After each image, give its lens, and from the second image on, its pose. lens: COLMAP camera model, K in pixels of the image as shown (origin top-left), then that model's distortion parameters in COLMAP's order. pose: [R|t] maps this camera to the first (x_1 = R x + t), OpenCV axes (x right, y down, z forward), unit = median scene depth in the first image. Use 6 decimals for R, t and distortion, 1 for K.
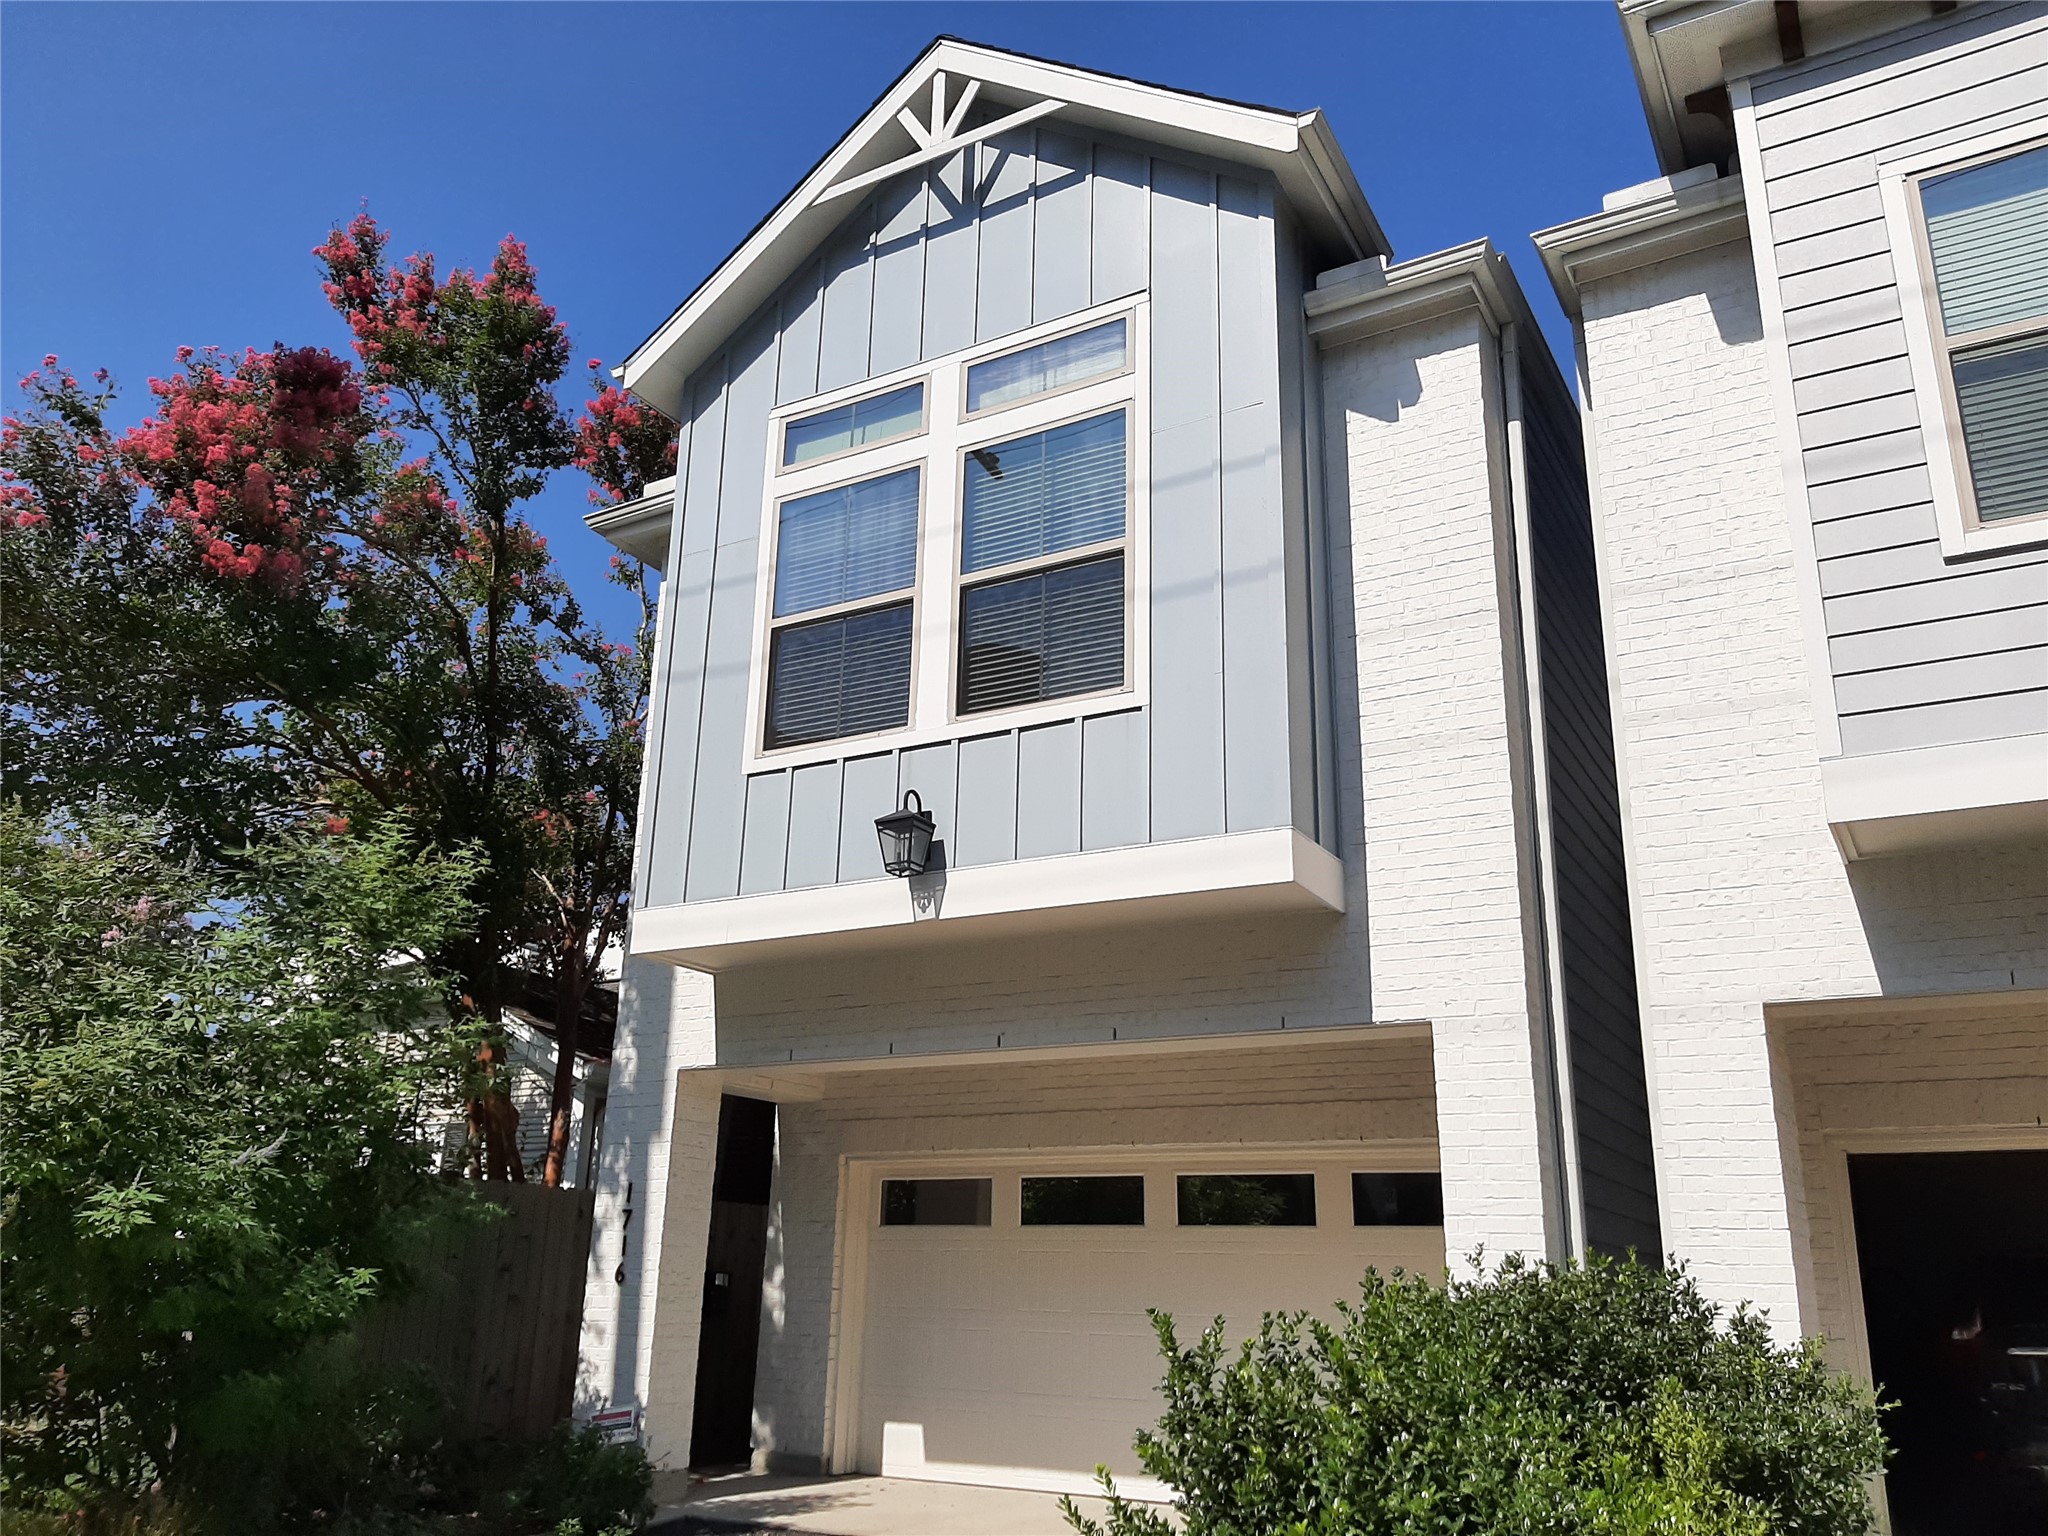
lens RADIAL K [[1583.7, 0, 1020.2], [0, 1583.7, 767.6], [0, 0, 1]] dist [0.177887, -0.542779]
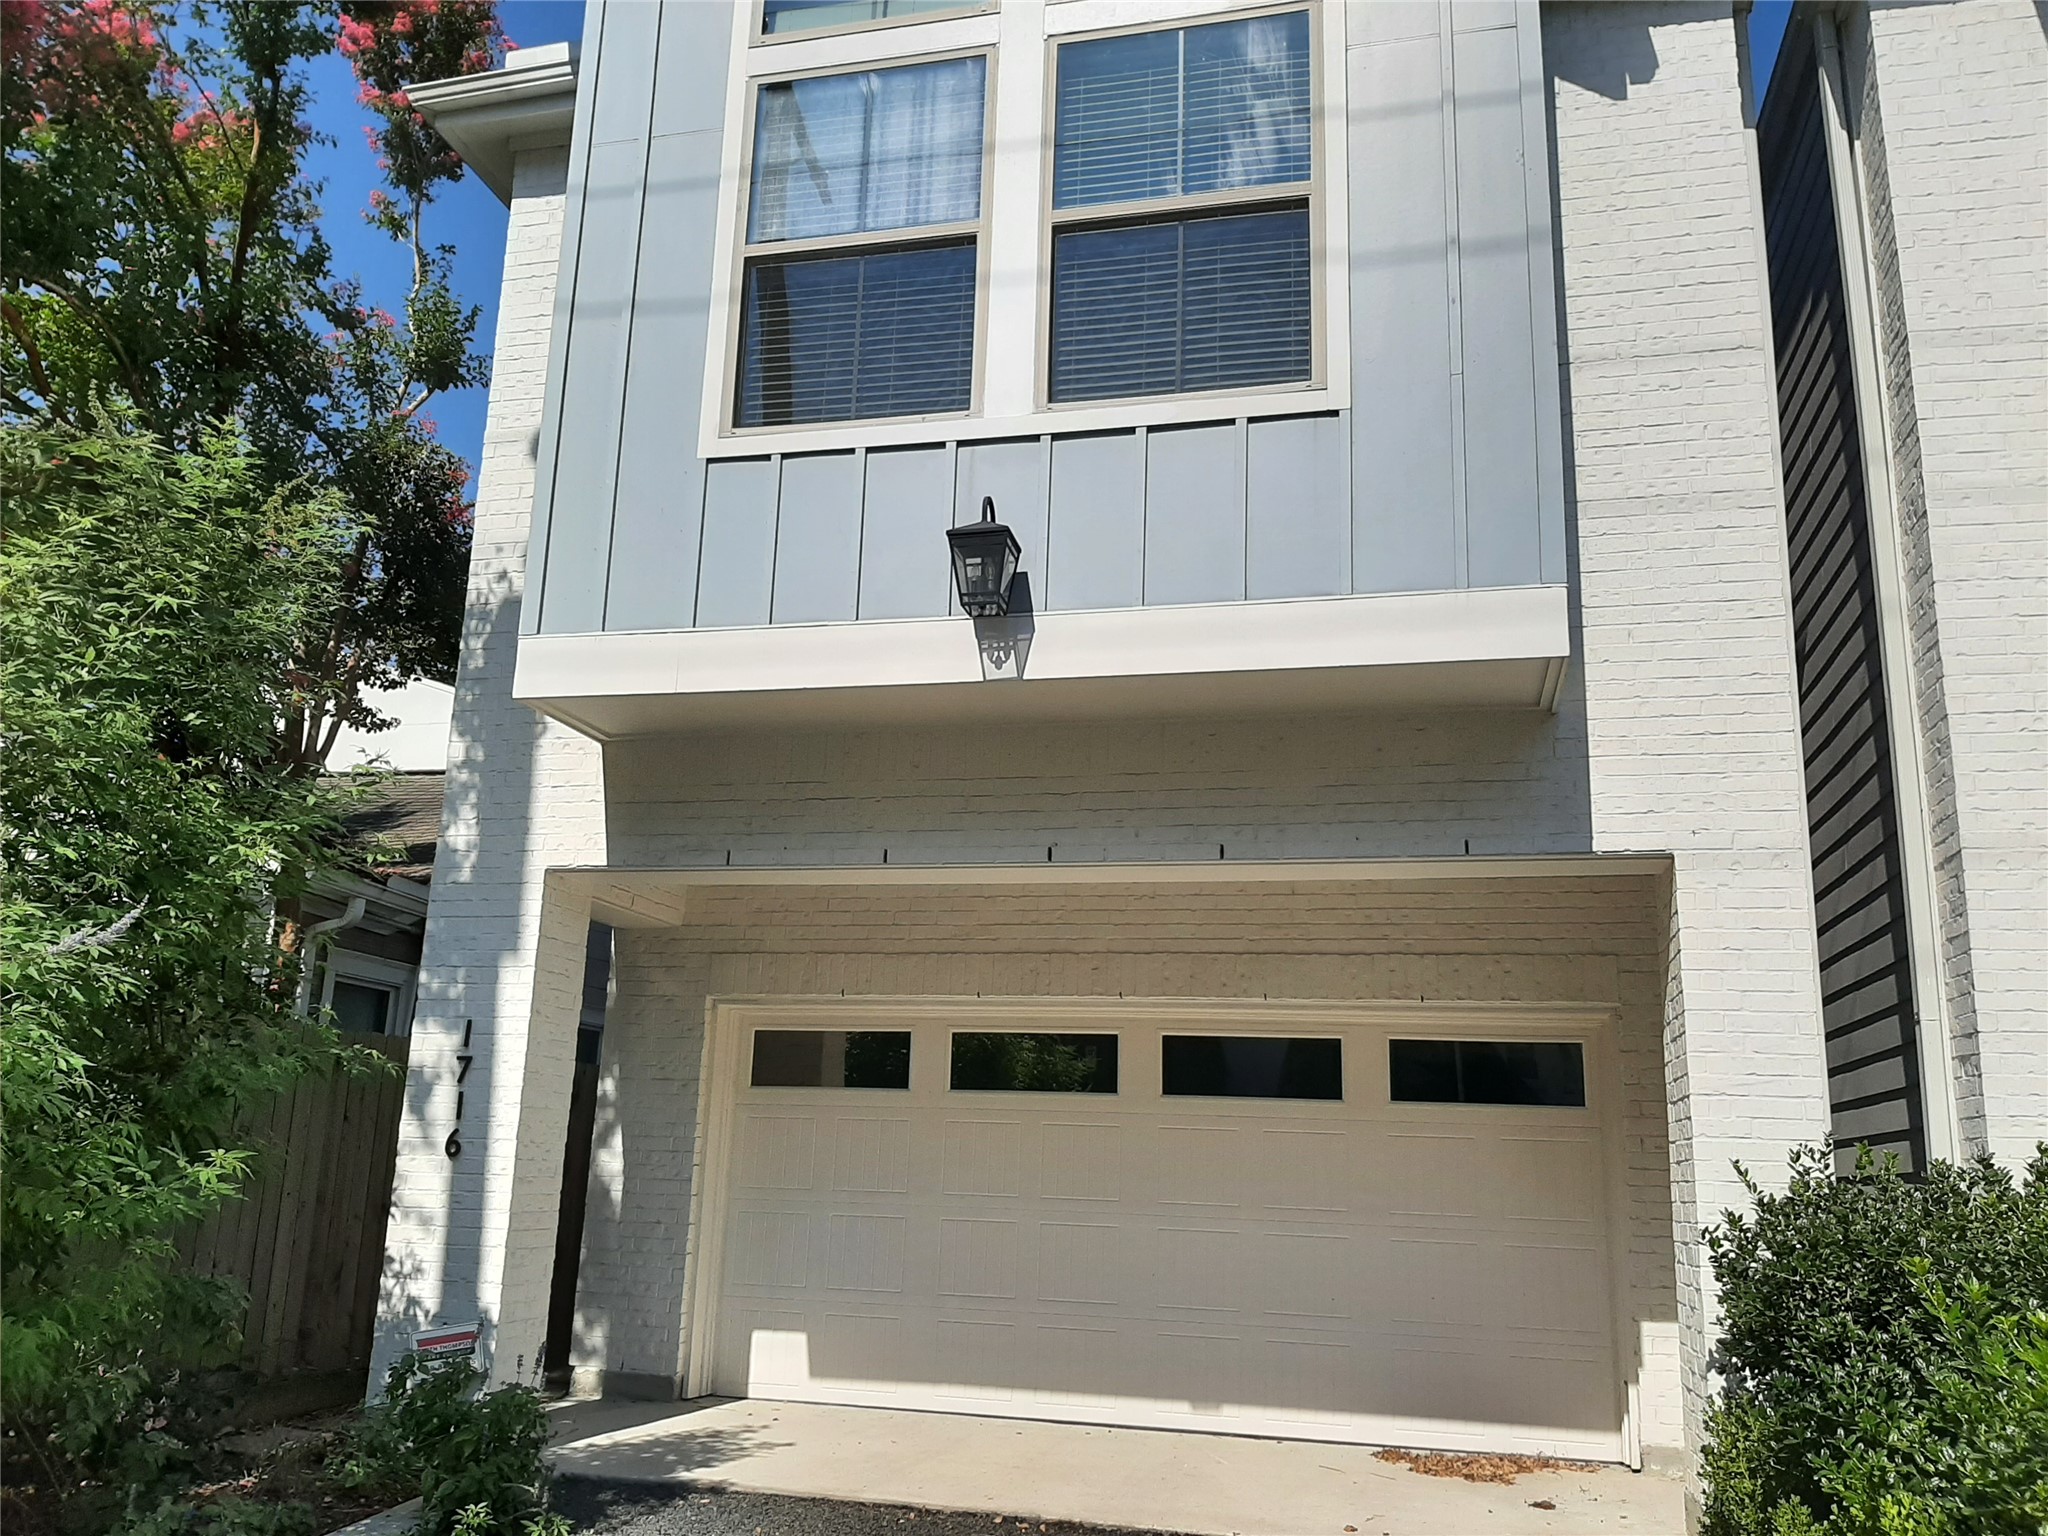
lens RADIAL K [[1599.4, 0, 1026.9], [0, 1599.4, 780.6], [0, 0, 1]] dist [0.069548, -0.149291]
pose [[0.960044, 0.074939, 0.269627, -0.221254], [-0.098833, 0.992186, 0.076147, 0.078749], [-0.261814, -0.099752, 0.959949, 0.275131]]
